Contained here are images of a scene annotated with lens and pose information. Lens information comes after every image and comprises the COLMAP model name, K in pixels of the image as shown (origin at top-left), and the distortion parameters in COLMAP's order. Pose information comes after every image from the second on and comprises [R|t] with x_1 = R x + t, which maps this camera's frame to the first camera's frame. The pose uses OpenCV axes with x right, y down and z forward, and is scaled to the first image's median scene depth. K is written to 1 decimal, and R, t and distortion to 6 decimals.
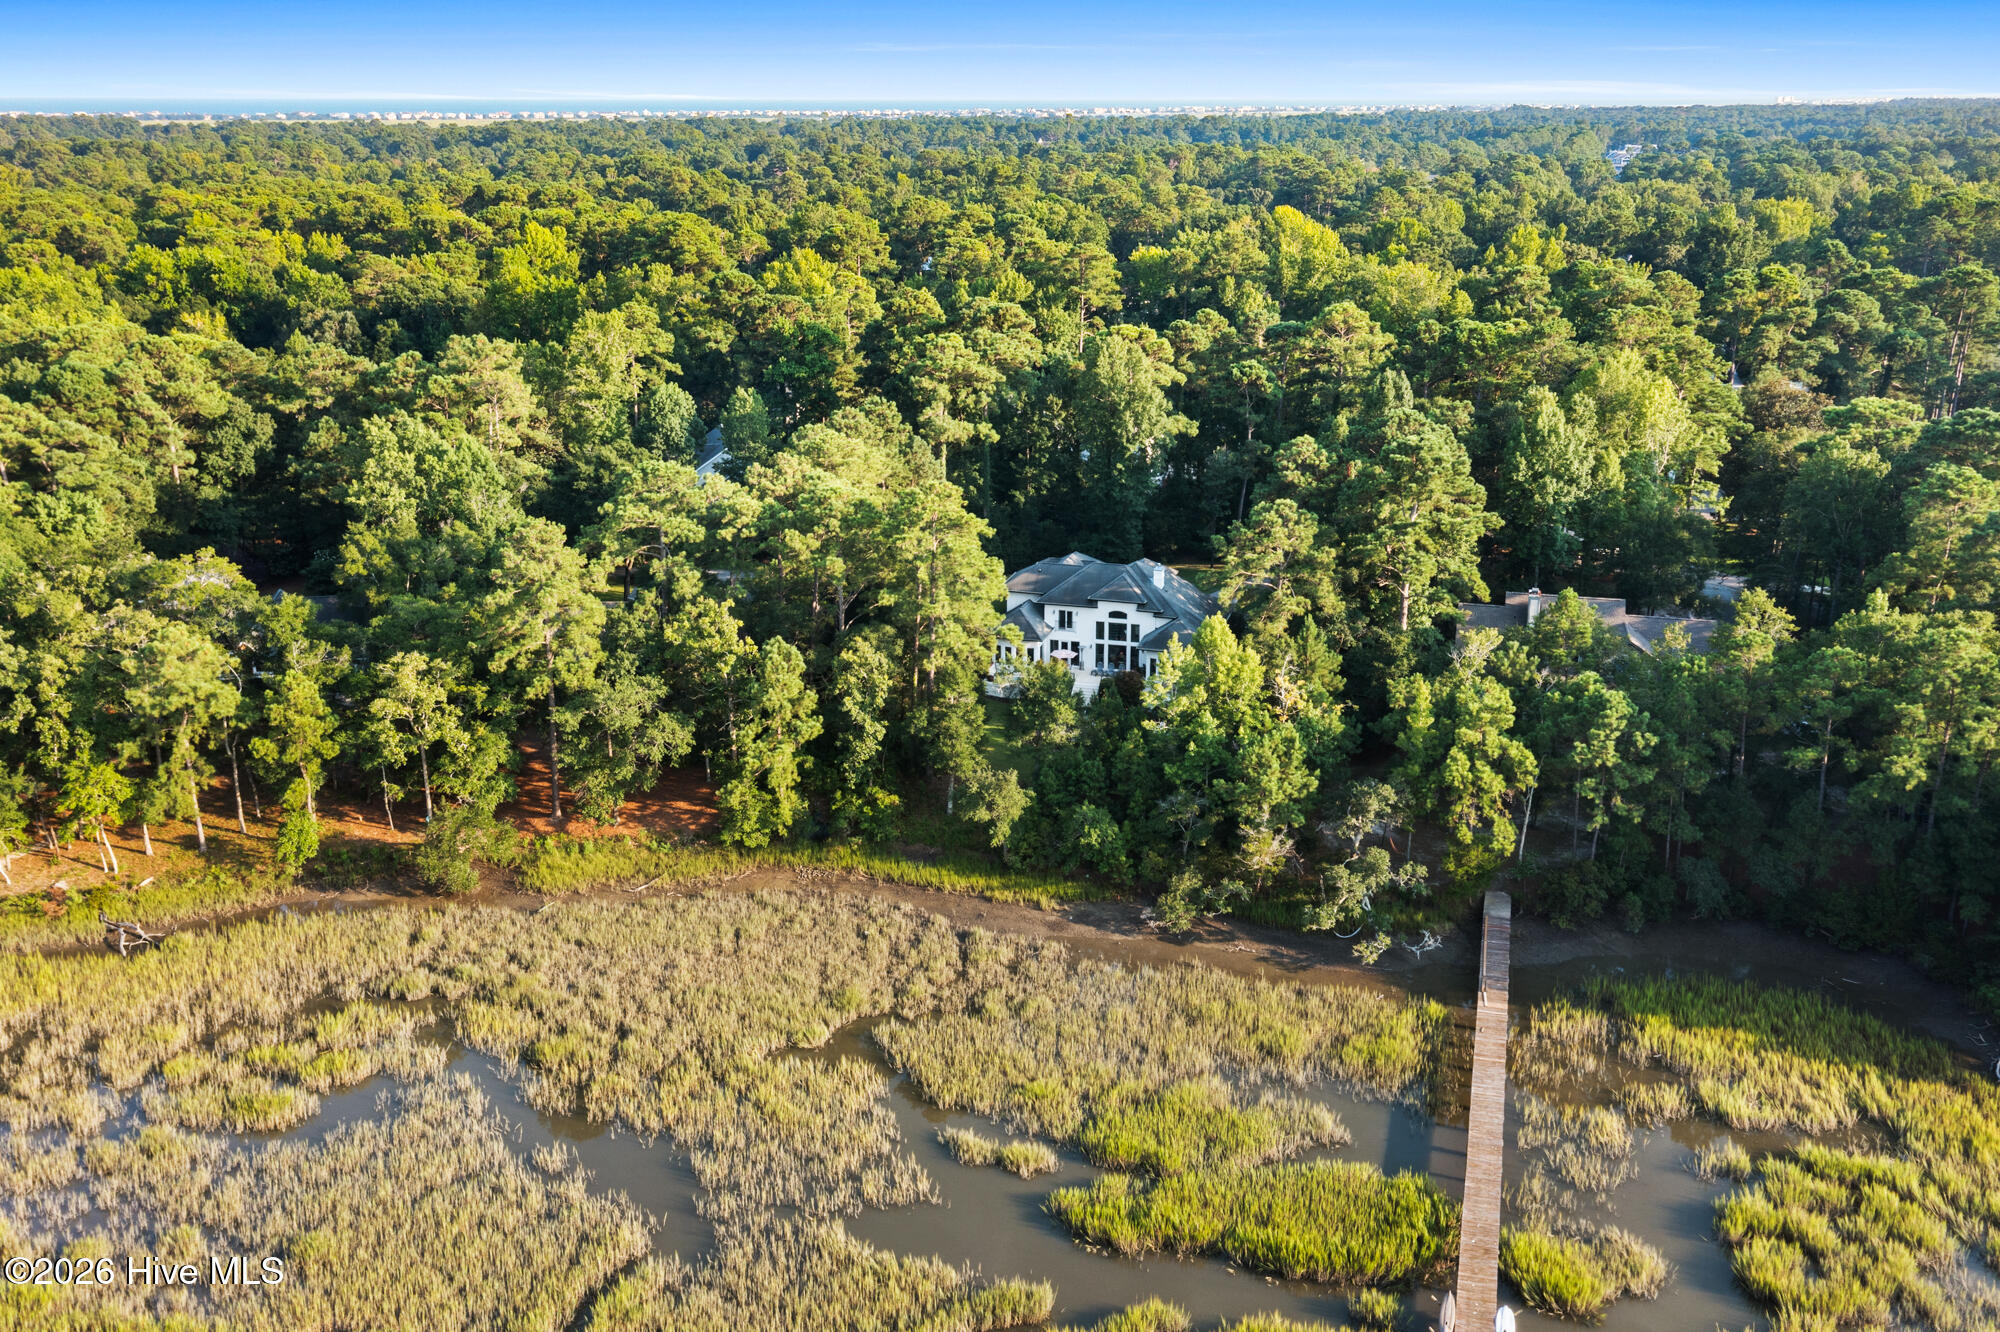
lens RADIAL K [[1734.6, 0, 1030.8], [0, 1734.6, 606.8], [0, 0, 1]] dist [0.005824, 0.008725]
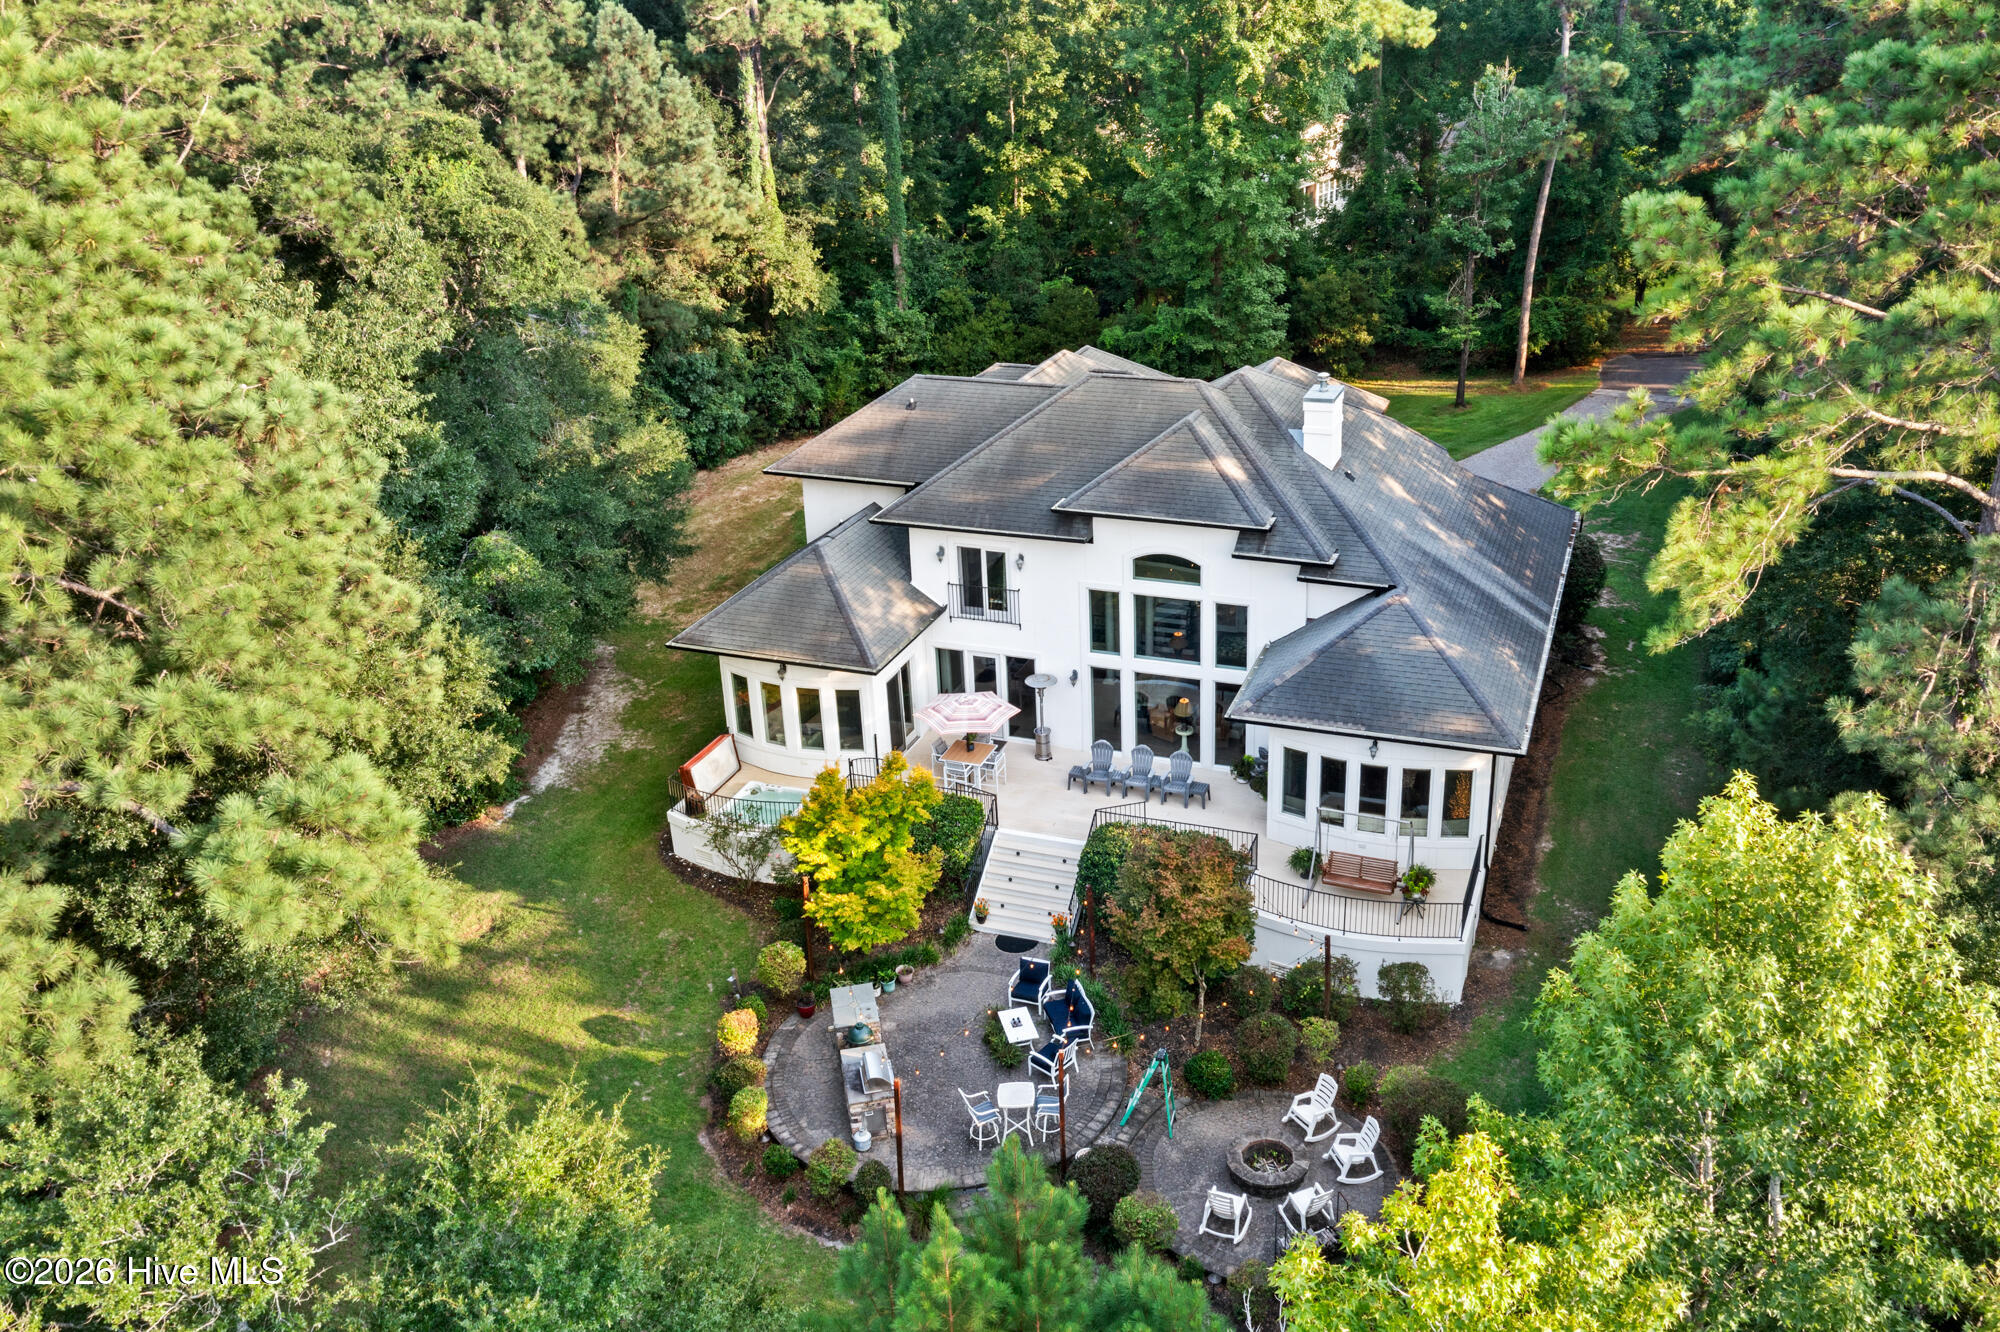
lens RADIAL K [[1734.6, 0, 1030.8], [0, 1734.6, 606.8], [0, 0, 1]] dist [0.005824, 0.008725]
pose [[0.995302, 0.004068, -0.096738, 0.067256], [0.006051, 0.994551, 0.104075, -0.021354], [0.096634, -0.104171, 0.989854, 0.889922]]
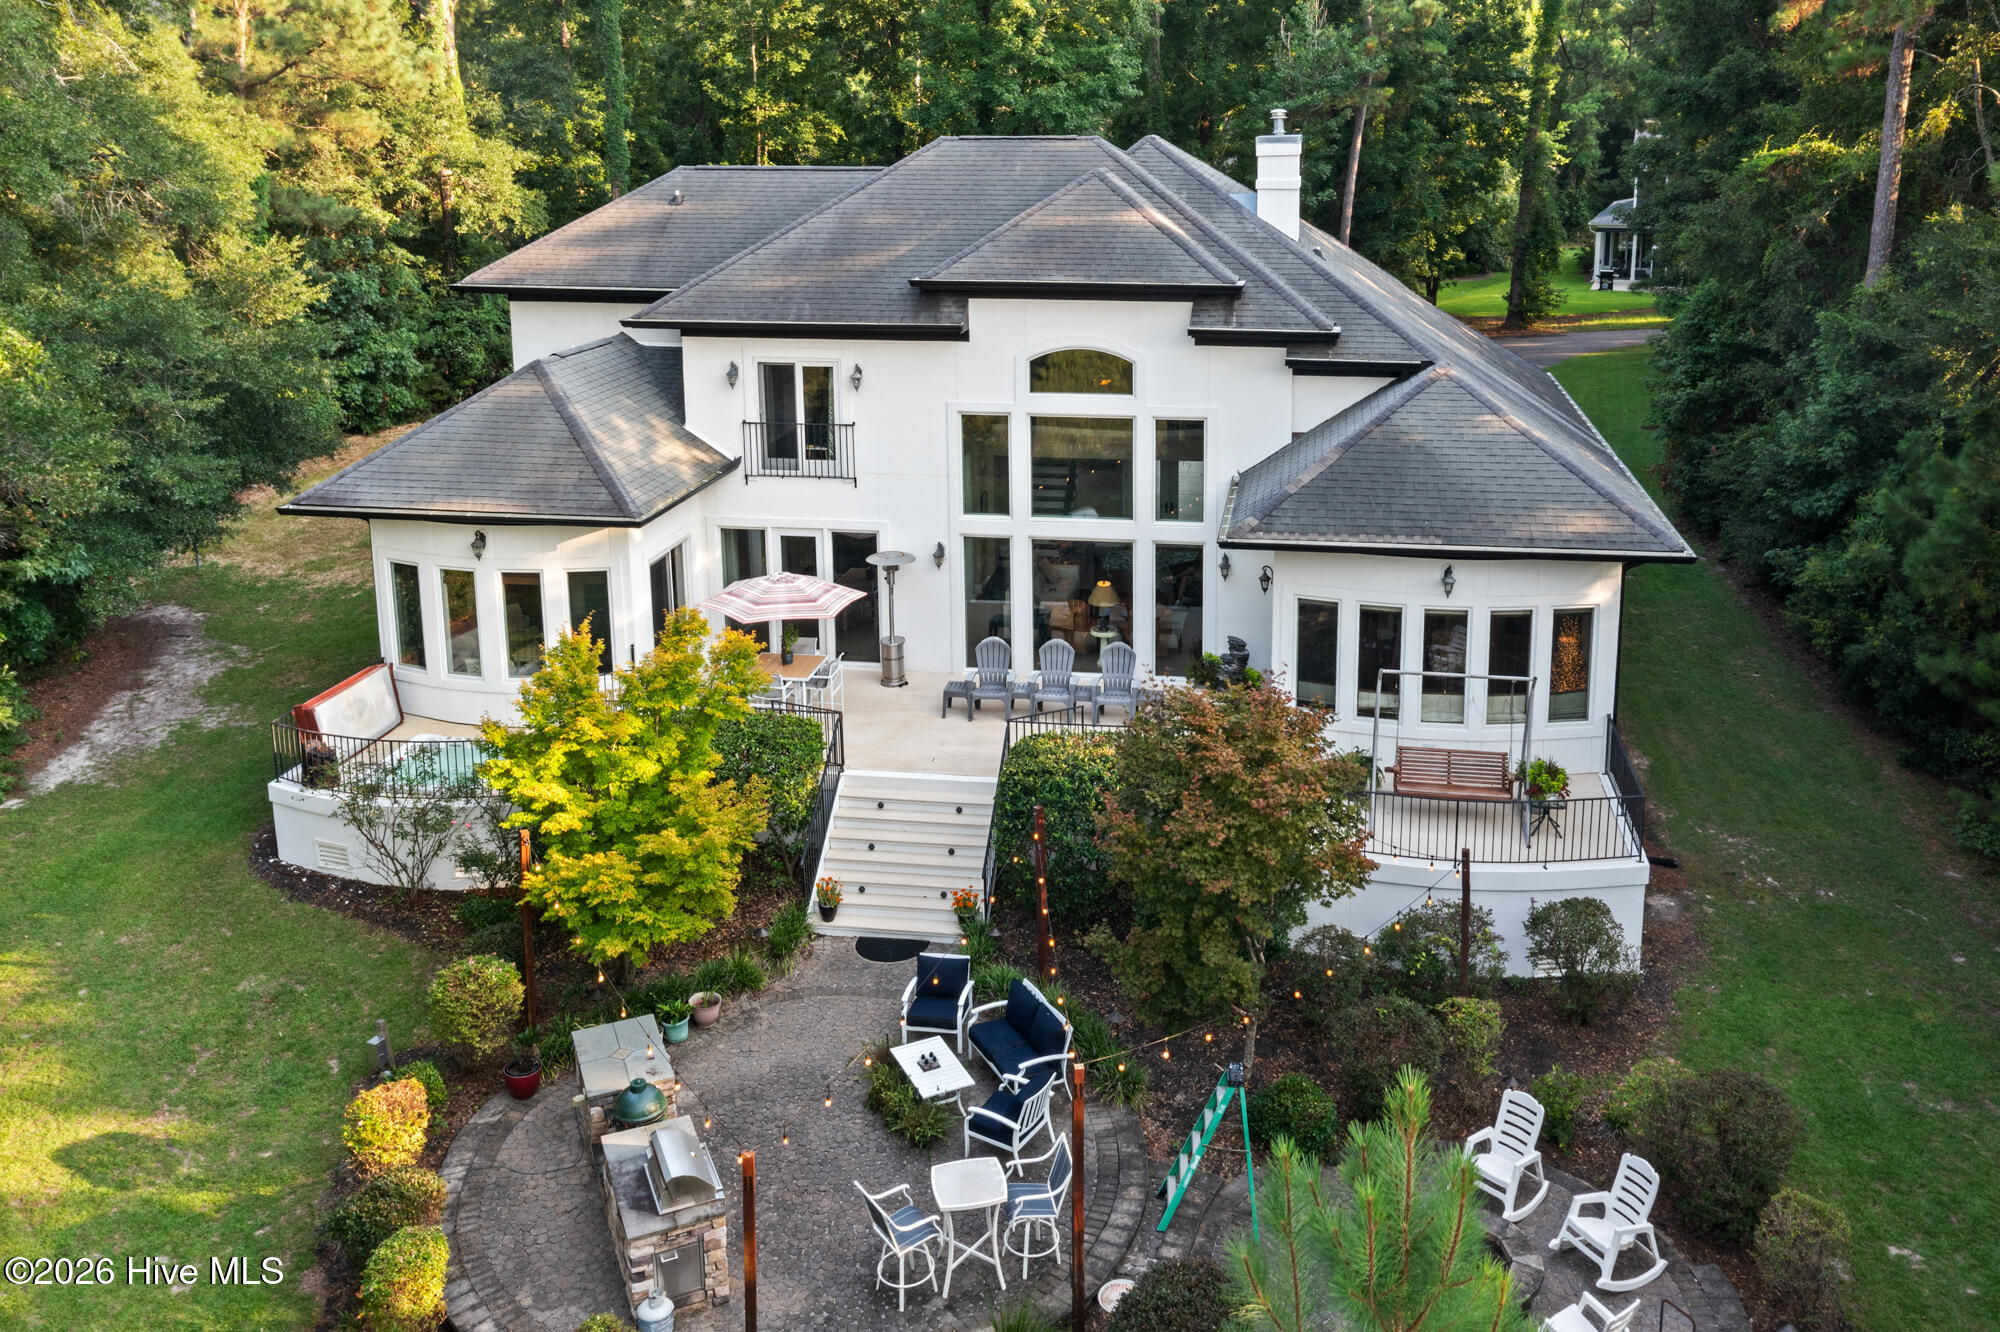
lens RADIAL K [[1671.4, 0, 1062.4], [0, 1671.4, 444.0], [0, 0, 1]] dist [0.003999, 0.005739]
pose [[0.993102, -0.025477, 0.114453, 0.033994], [0.036791, 0.994521, -0.097853, 0.035748], [-0.111333, 0.101389, 0.988598, 1.008504]]
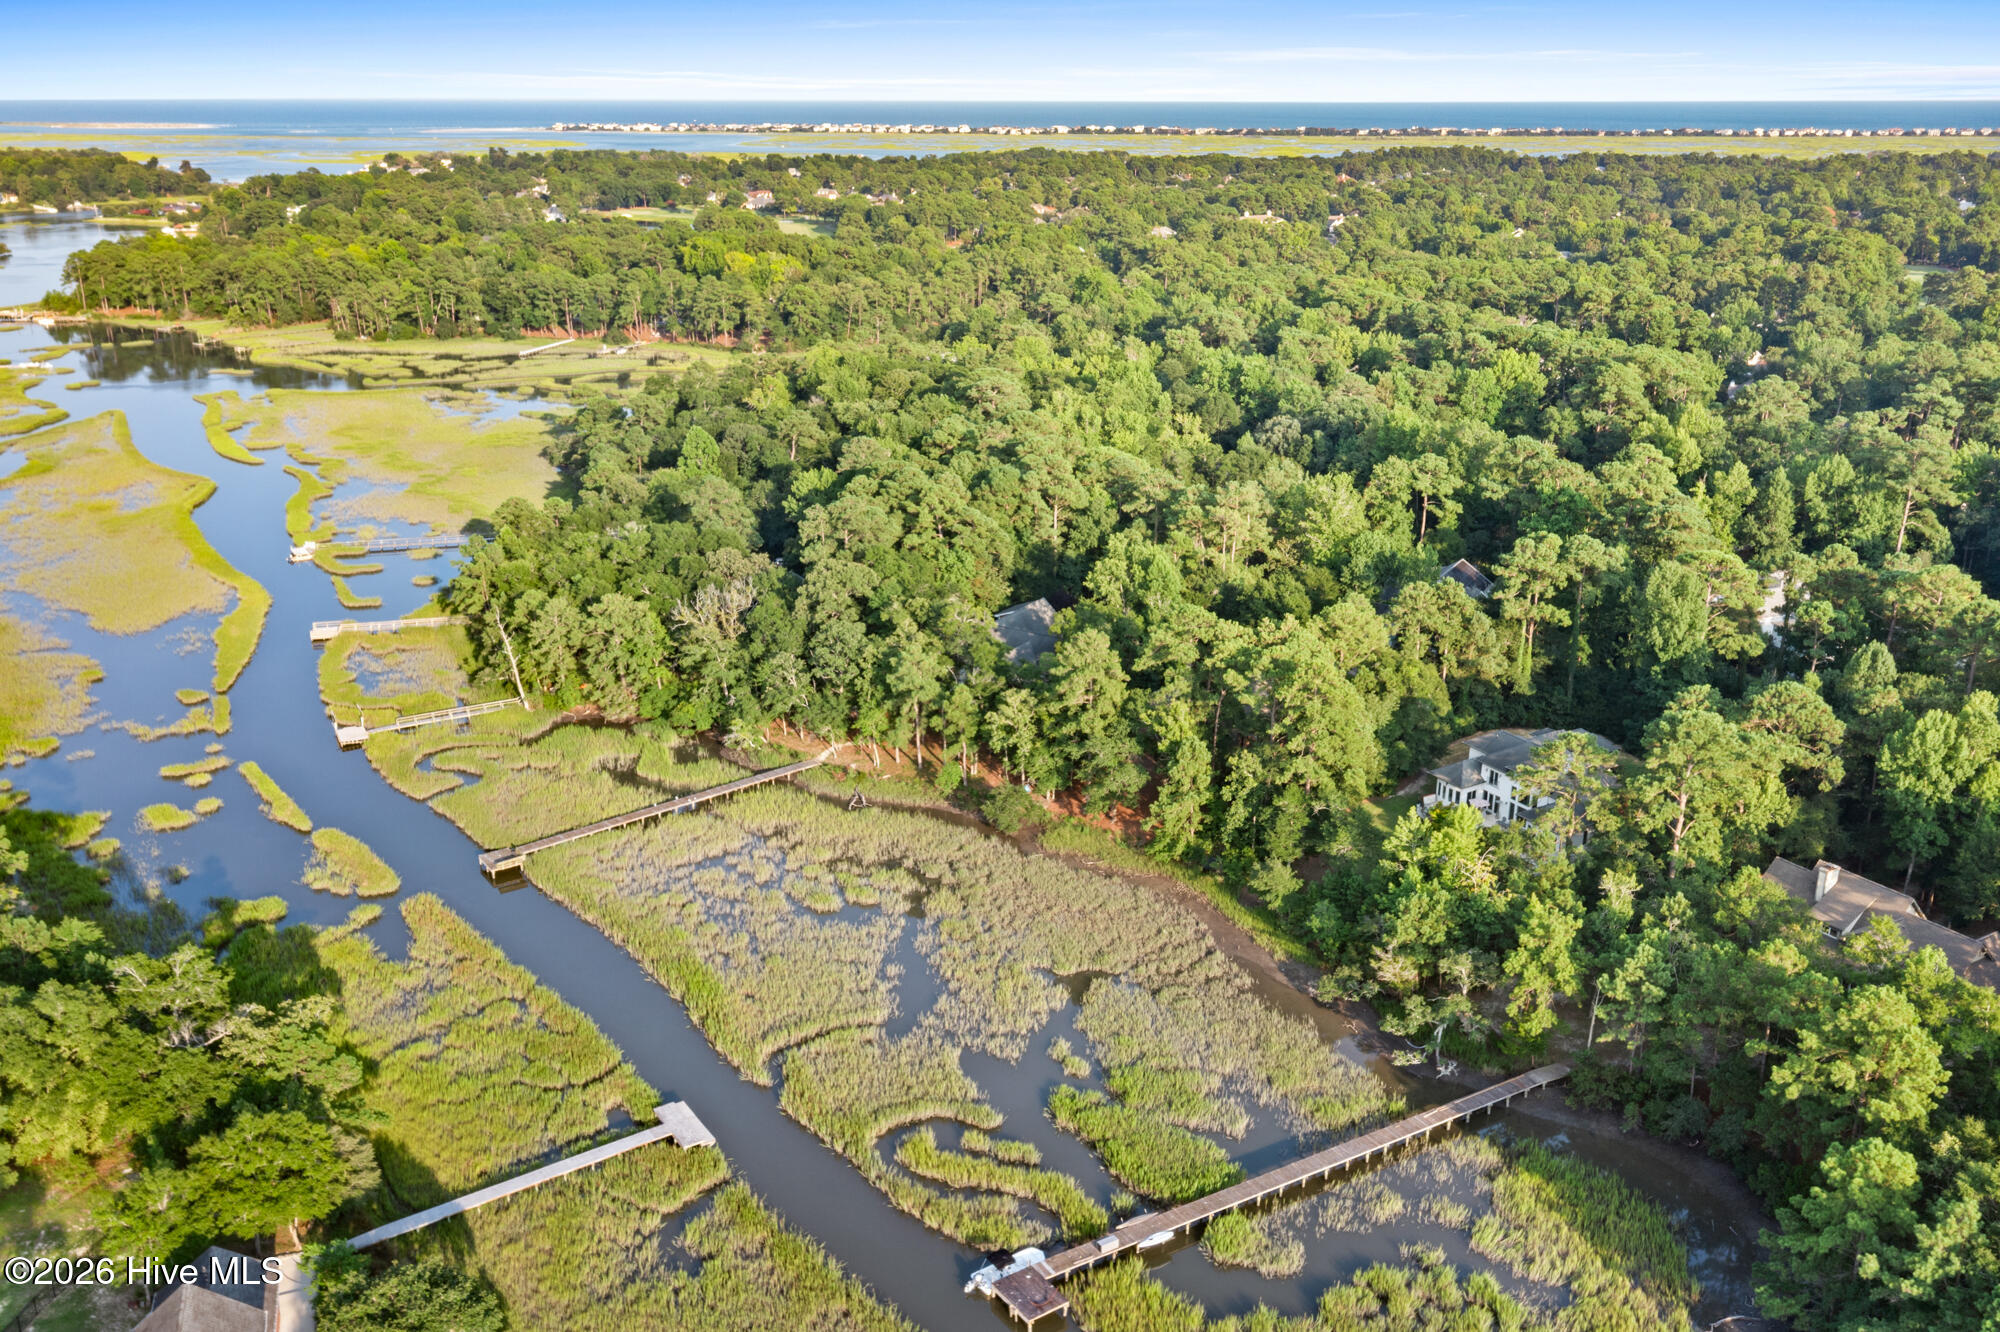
lens RADIAL K [[1627.9, 0, 1000.0], [0, 1627.9, 666.0], [0, 0, 1]] dist [0.012167, 0.009005]
pose [[0.712905, 0.229266, -0.662724, 0.675233], [-0.198340, 0.972381, 0.123032, -0.186631], [0.672628, 0.043734, 0.738688, -0.197604]]
